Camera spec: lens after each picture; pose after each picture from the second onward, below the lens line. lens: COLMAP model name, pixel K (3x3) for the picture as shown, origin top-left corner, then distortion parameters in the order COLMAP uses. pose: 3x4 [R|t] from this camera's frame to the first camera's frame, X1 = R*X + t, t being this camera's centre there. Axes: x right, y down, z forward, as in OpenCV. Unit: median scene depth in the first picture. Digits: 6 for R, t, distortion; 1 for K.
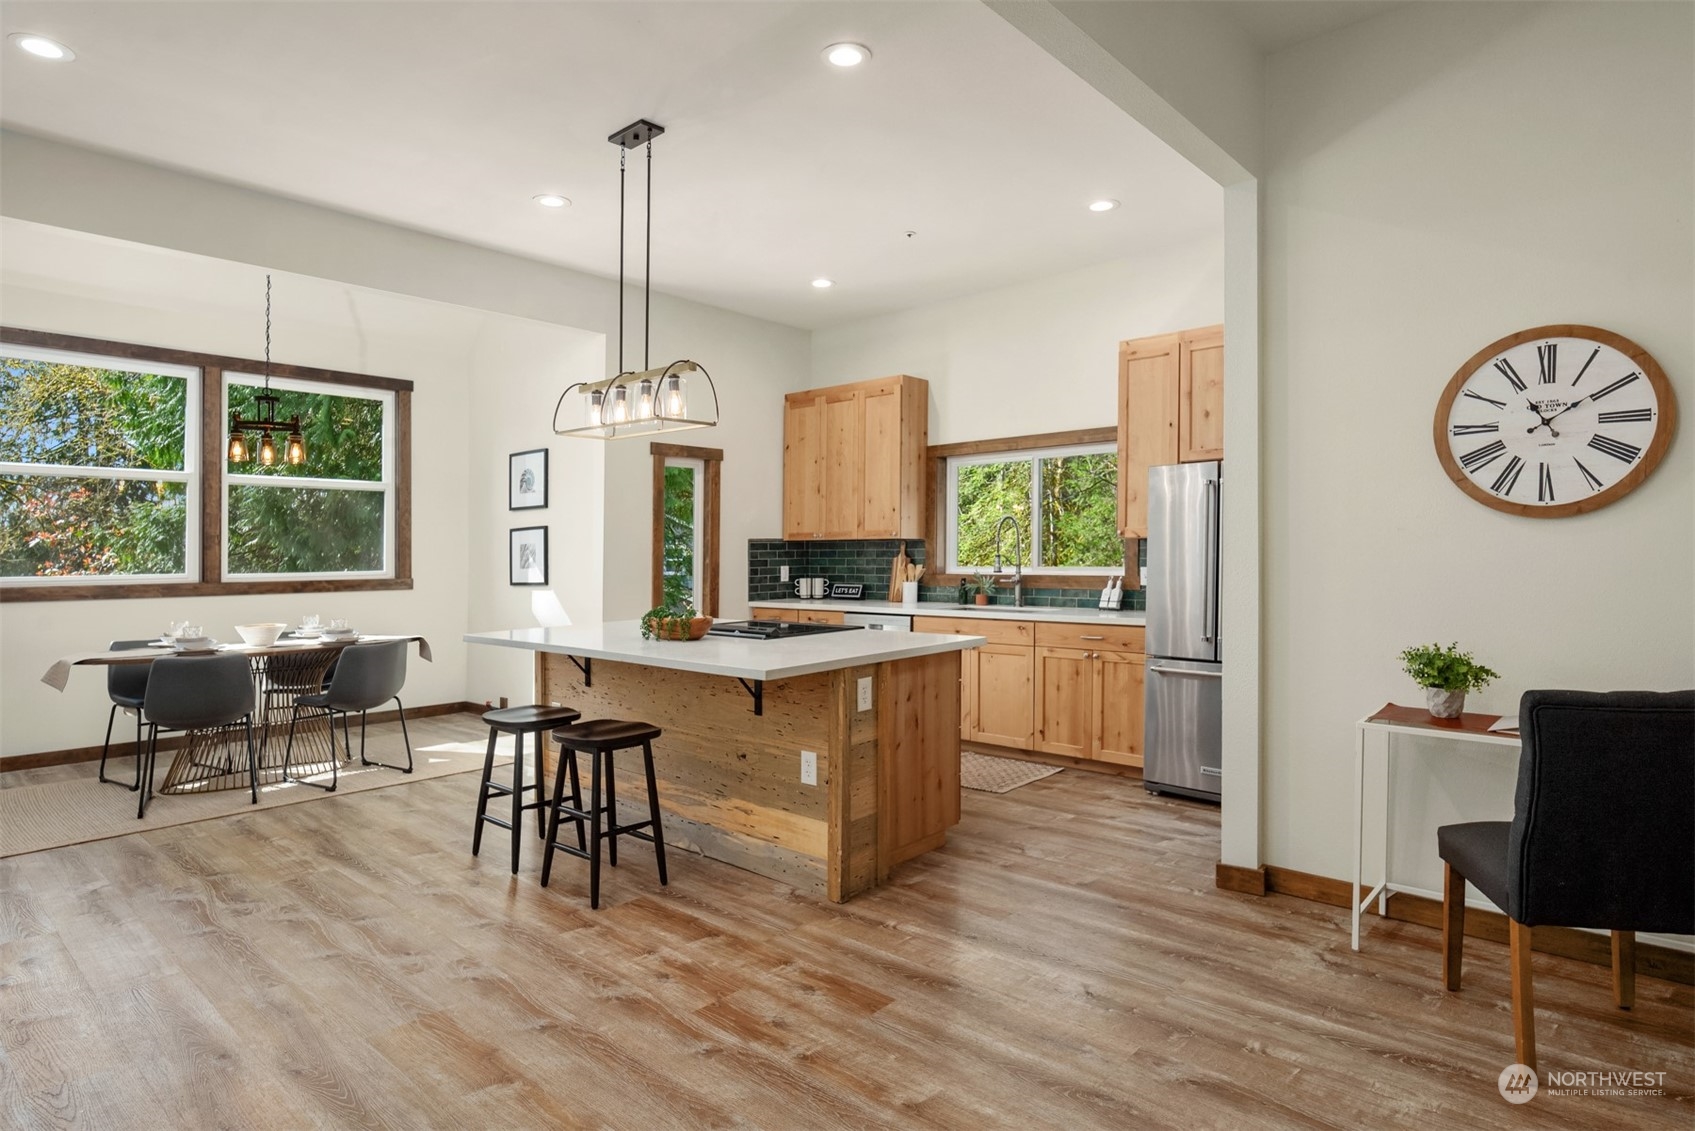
lens RADIAL K [[938.7, 0, 860.0], [0, 938.7, 526.5], [0, 0, 1]] dist [-0.001753, -0.001672]
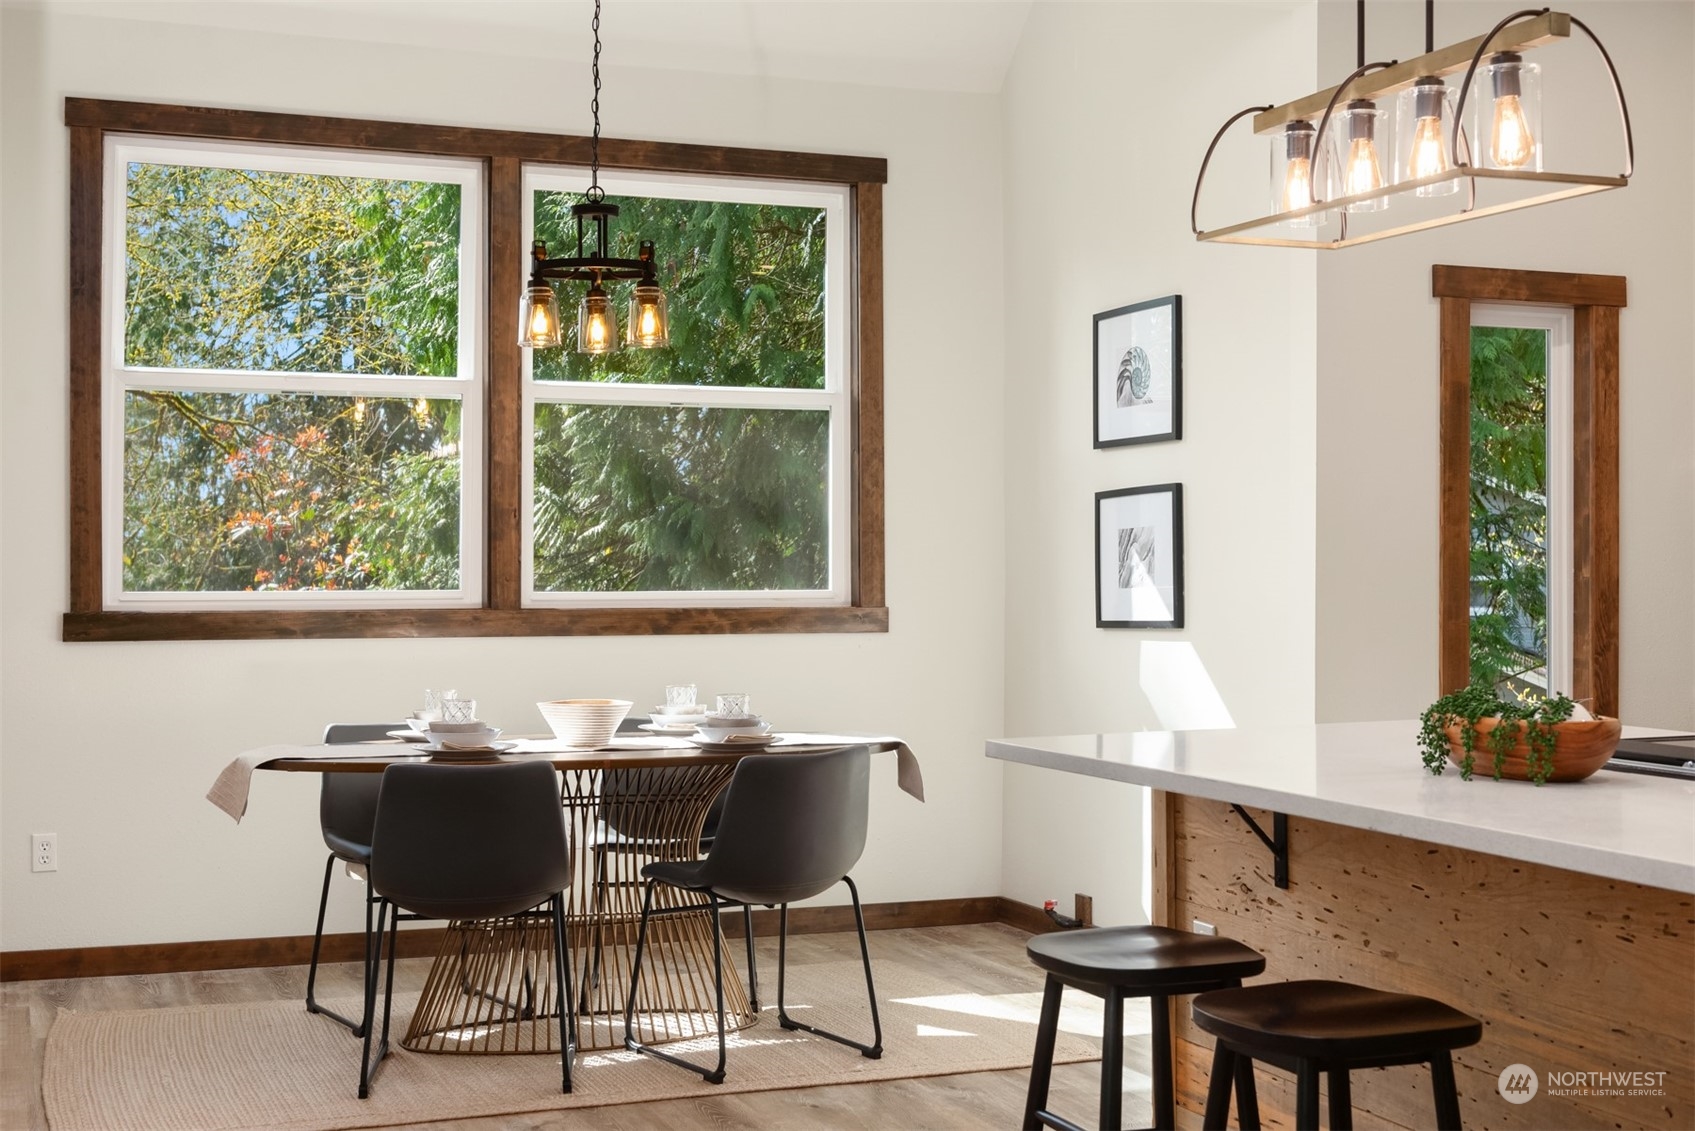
lens RADIAL K [[2233.5, 0, 857.3], [0, 2233.5, 484.6], [0, 0, 1]] dist [-0.006916, -0.026229]
pose [[0.892964, -0.009282, -0.450032, -0.022998], [0.006078, 0.999945, -0.008565, 0.008302], [0.450087, 0.004913, 0.892971, 0.074067]]
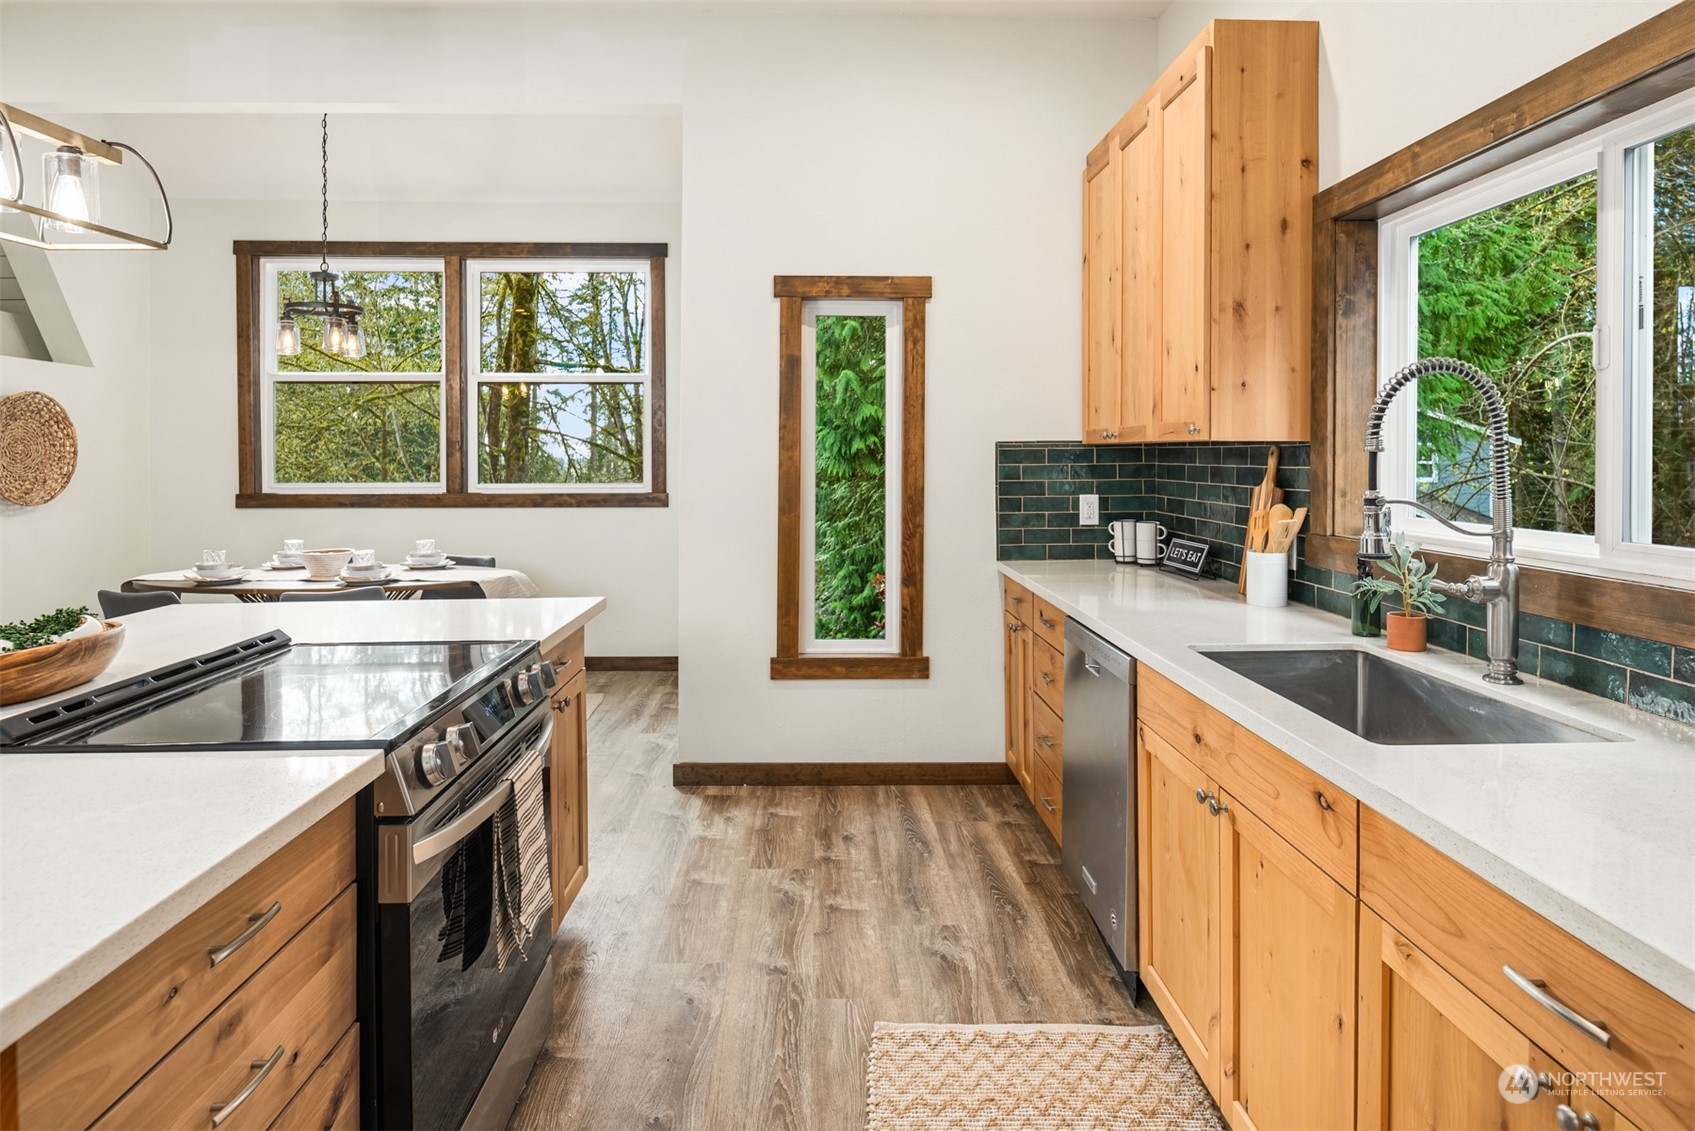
lens RADIAL K [[956.5, 0, 843.1], [0, 956.5, 444.2], [0, 0, 1]] dist [-0.000567, -0.000105]
pose [[0.682070, -0.002405, -0.731283, 0.261055], [0.017277, 0.999768, 0.012827, 0.007447], [0.731083, -0.021383, 0.681954, 0.691654]]
